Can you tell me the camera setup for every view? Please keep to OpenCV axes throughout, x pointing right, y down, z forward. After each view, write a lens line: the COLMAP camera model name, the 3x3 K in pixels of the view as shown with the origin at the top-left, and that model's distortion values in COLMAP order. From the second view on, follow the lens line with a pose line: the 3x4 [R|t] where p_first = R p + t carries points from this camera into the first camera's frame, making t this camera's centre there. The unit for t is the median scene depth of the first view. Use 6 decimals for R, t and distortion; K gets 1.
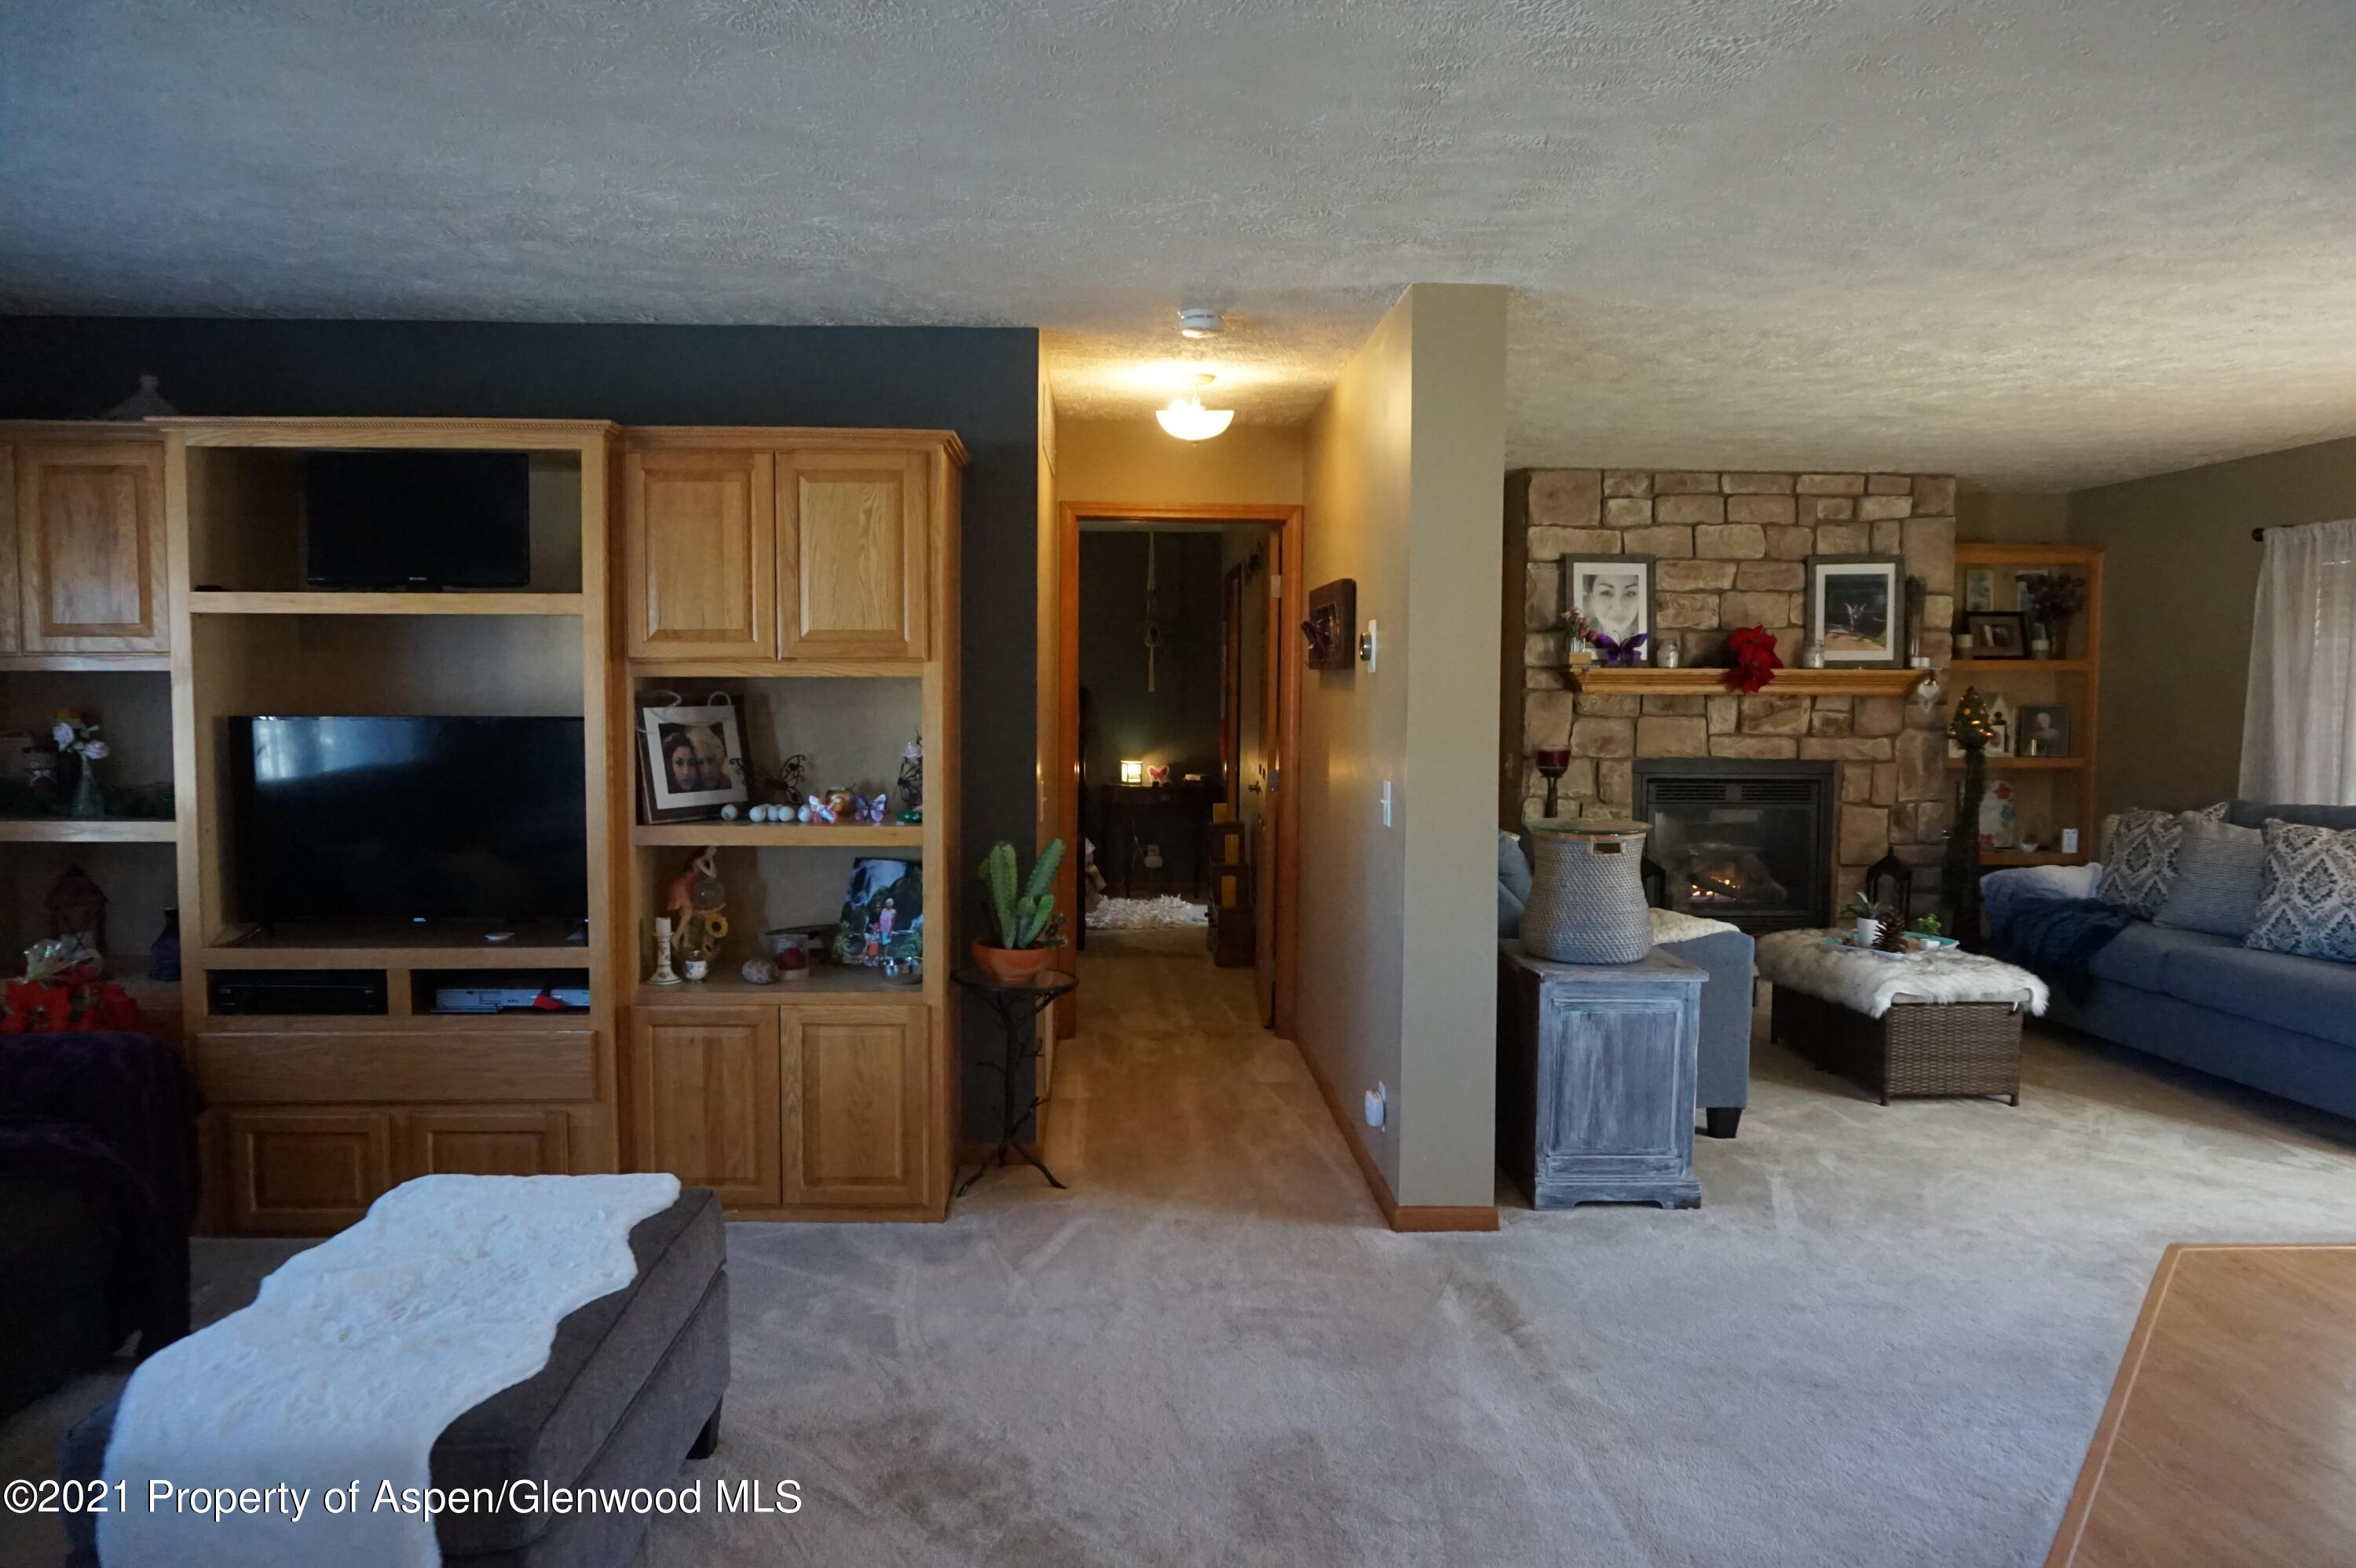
lens RADIAL K [[1583.0, 0, 1180.2], [0, 1583.0, 788.4], [0, 0, 1]] dist [-0.048346, 0.042069]
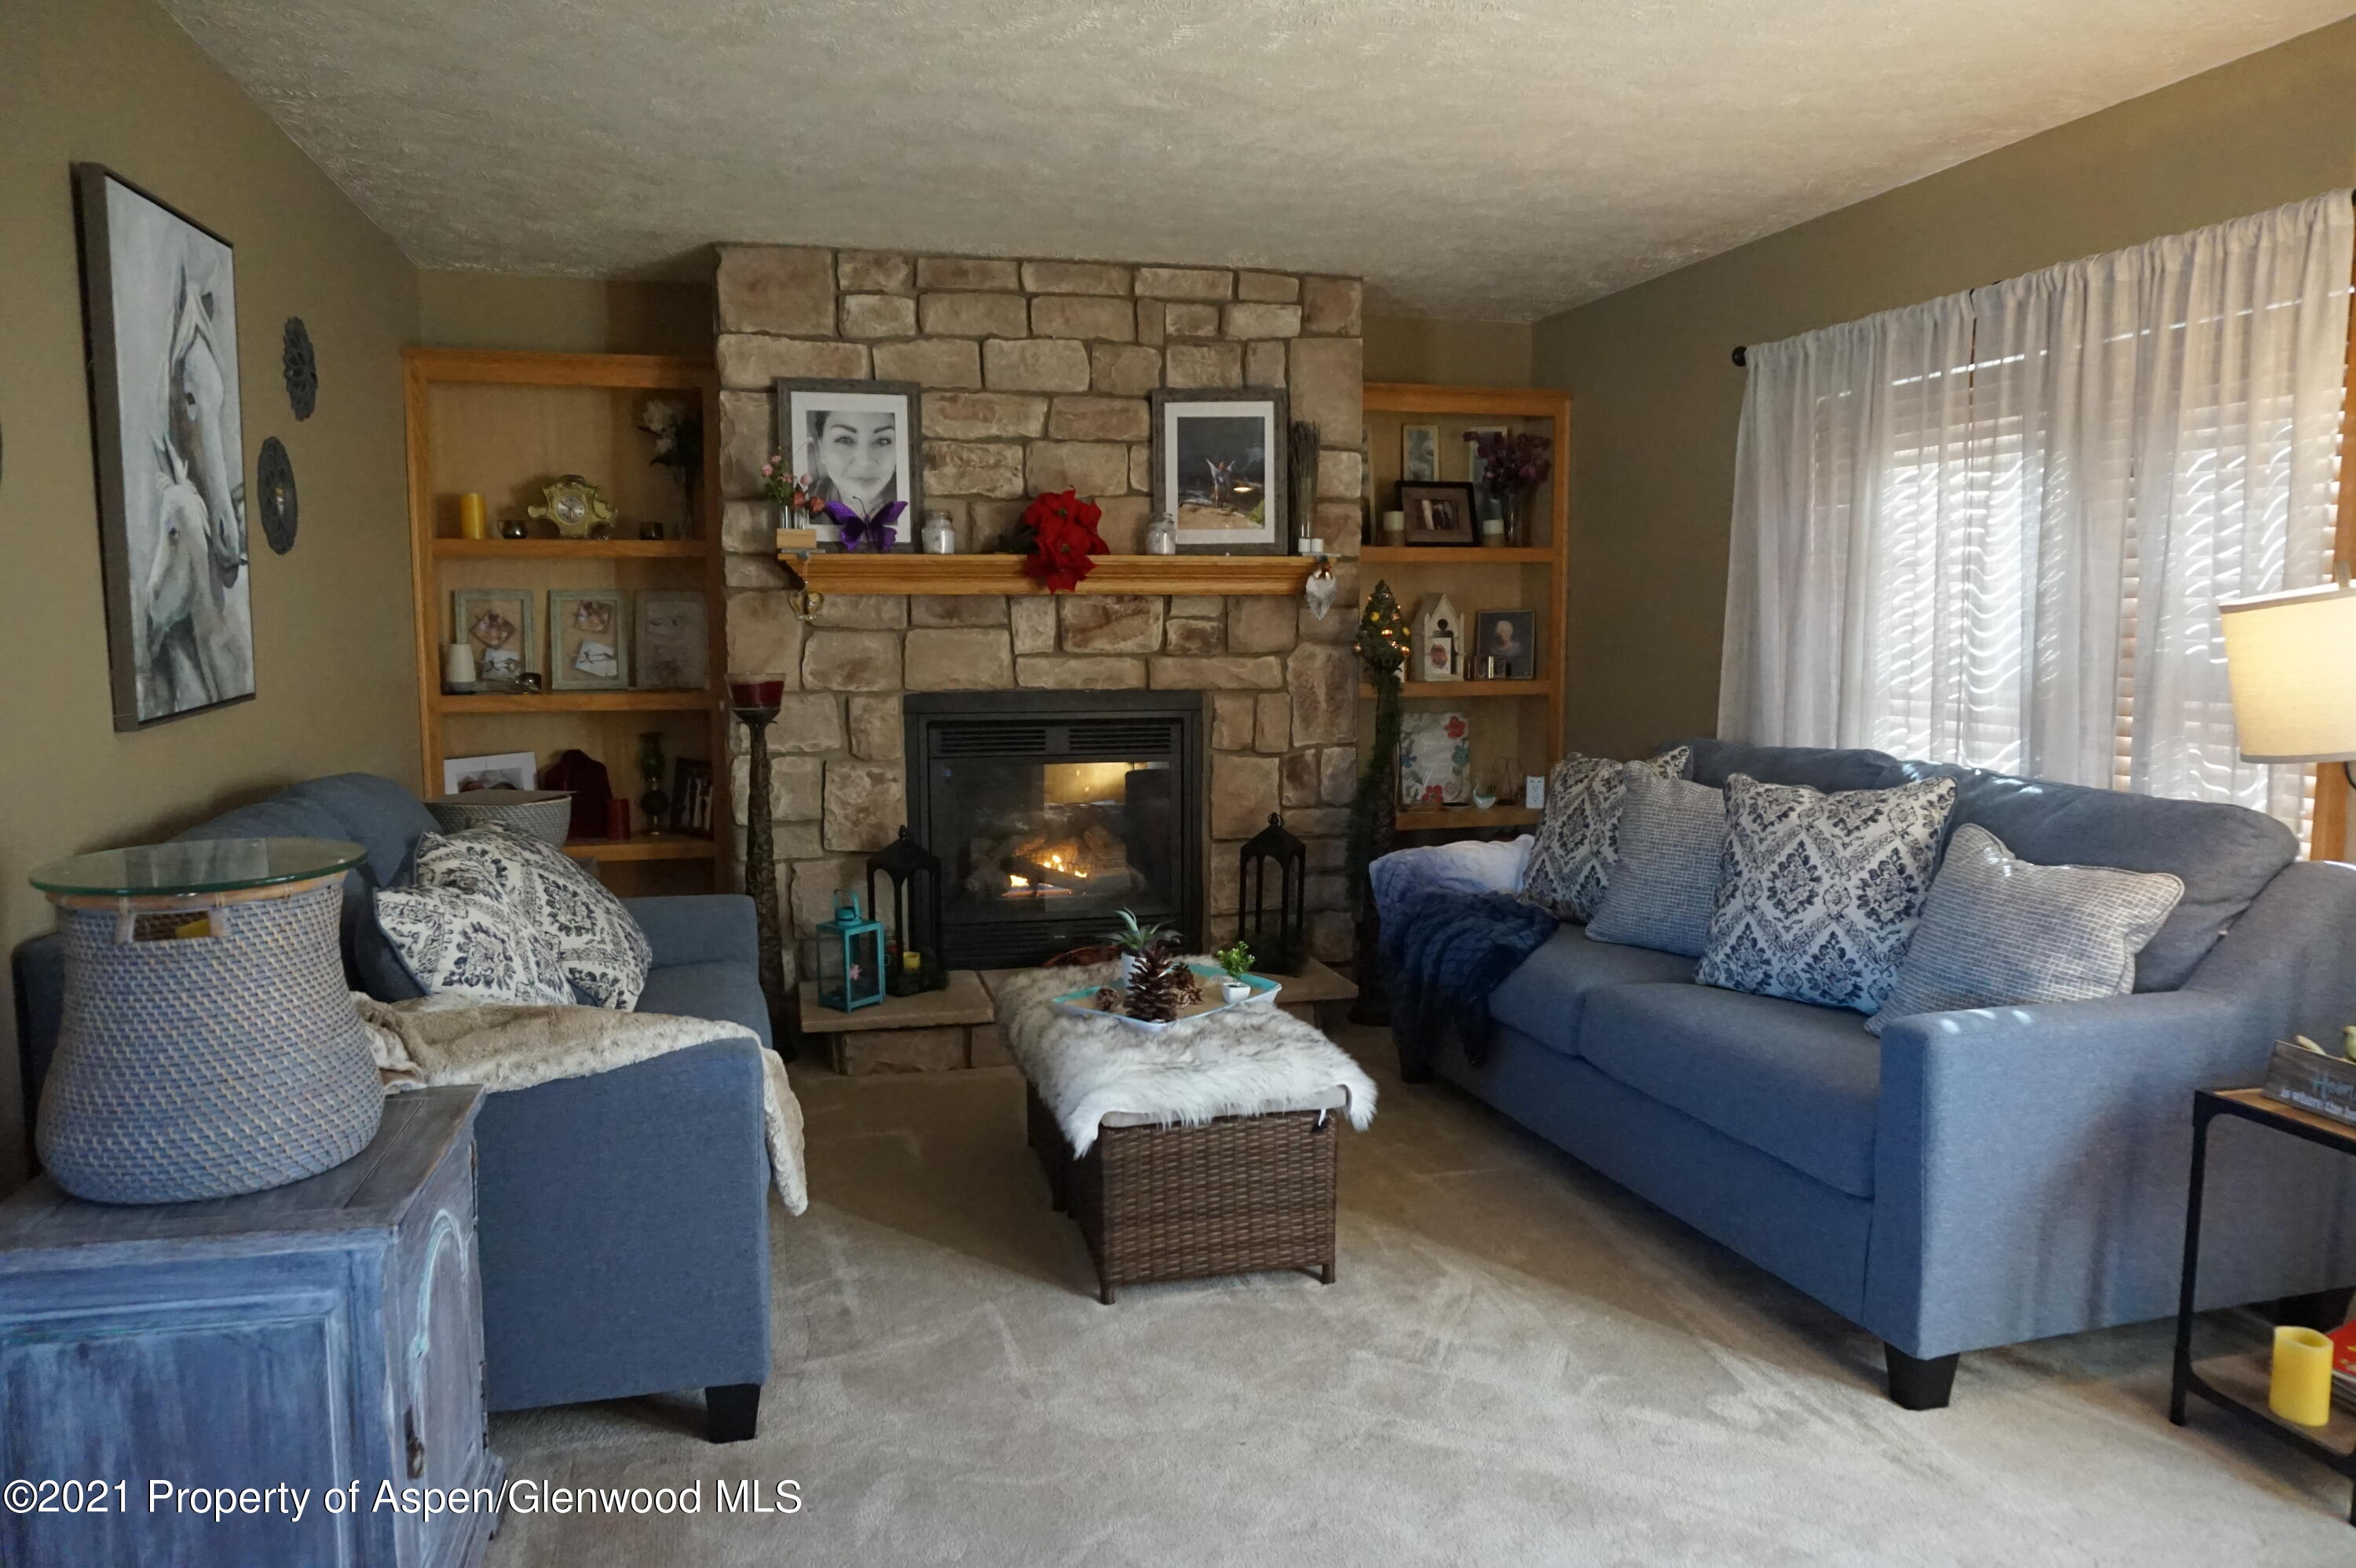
lens RADIAL K [[1605.5, 0, 1178.0], [0, 1605.5, 784.0], [0, 0, 1]] dist [-0.046773, 0.039302]
pose [[0.976262, -0.028544, 0.214704, 0.256960], [0.019817, 0.998892, 0.042693, -0.006809], [-0.215684, -0.037425, 0.975746, 0.316176]]
